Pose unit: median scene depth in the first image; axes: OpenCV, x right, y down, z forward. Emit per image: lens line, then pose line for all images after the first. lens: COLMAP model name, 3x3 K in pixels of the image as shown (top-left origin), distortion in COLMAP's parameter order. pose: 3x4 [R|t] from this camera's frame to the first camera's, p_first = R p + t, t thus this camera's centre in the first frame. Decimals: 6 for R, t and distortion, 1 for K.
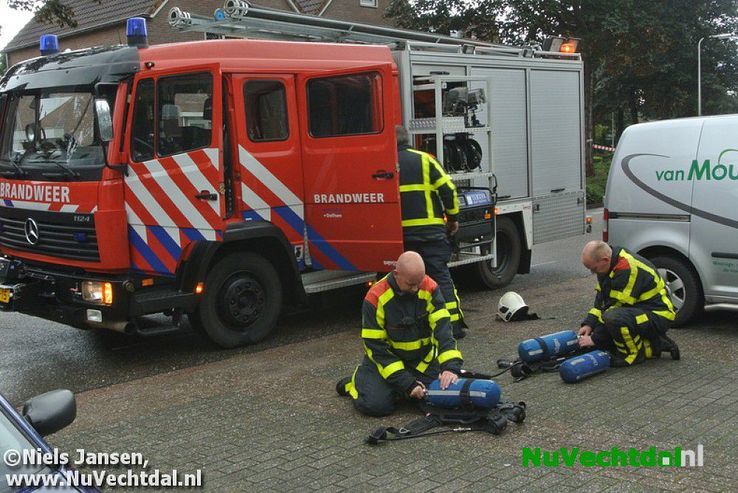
lens RADIAL K [[892.0, 0, 369.0], [0, 892.0, 246.5], [0, 0, 1]] dist [-0.024057, -0.032920]
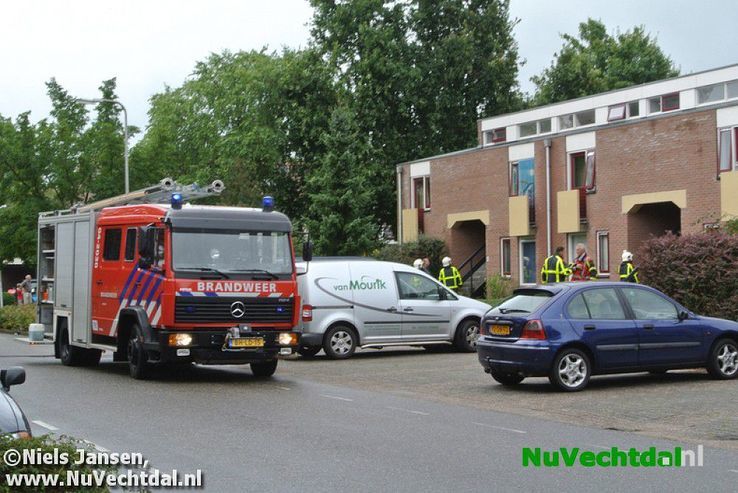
lens RADIAL K [[1285.8, 0, 360.2], [0, 1285.8, 246.2], [0, 0, 1]] dist [-0.002603, -0.076875]
pose [[0.335856, 0.054532, 0.940333, -2.594626], [0.100321, 0.990573, -0.093277, 0.116013], [-0.936556, 0.125663, 0.327219, -0.070061]]
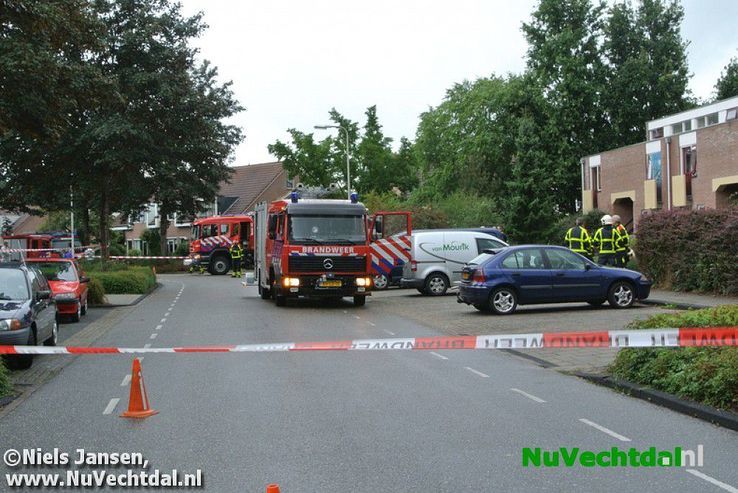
lens RADIAL K [[983.9, 0, 370.1], [0, 983.9, 221.6], [0, 0, 1]] dist [-0.030855, -0.009472]
pose [[0.594858, 0.041957, 0.802735, -2.738833], [0.086310, 0.989530, -0.115679, 0.218445], [-0.799183, 0.138097, 0.585009, -0.939185]]
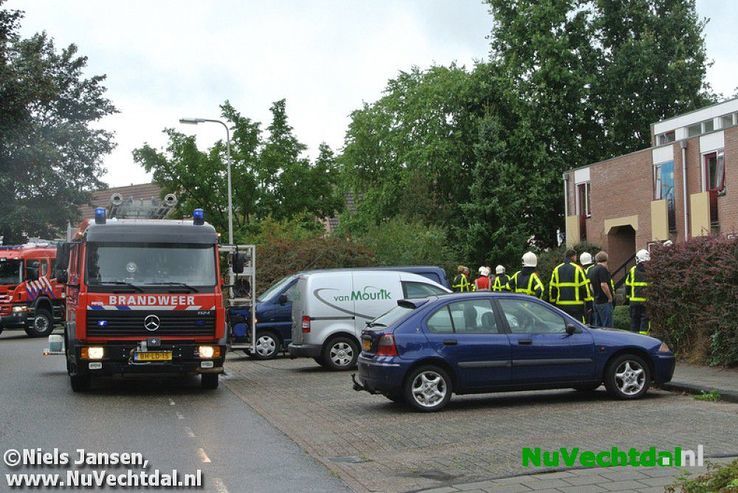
lens RADIAL K [[1212.8, 0, 369.0], [0, 1212.8, 246.5], [0, 0, 1]] dist [-0.011611, -0.062292]
pose [[0.553521, 0.052255, 0.831195, -2.058028], [0.091615, 0.988152, -0.123132, 0.161496], [-0.827781, 0.144307, 0.542175, -0.645500]]
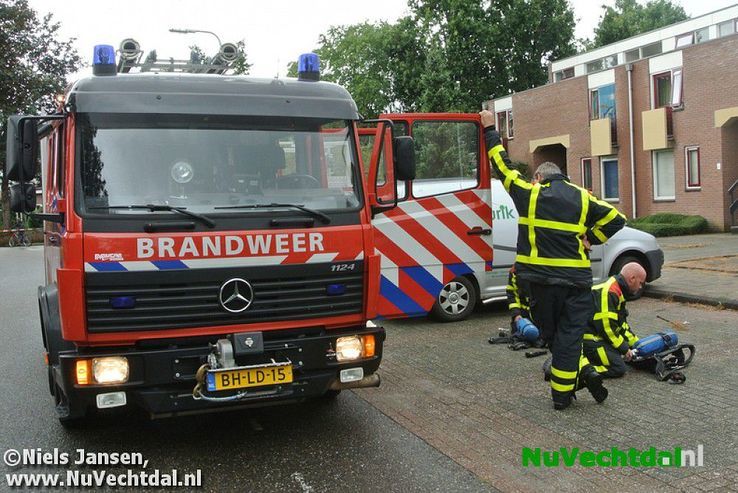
lens RADIAL K [[765.4, 0, 367.9], [0, 765.4, 233.8], [0, 0, 1]] dist [-0.040142, -0.001435]
pose [[0.430290, -0.025934, 0.902318, -0.900500], [0.127069, 0.991374, -0.032101, -0.033043], [-0.893702, 0.128469, 0.429874, 0.579520]]
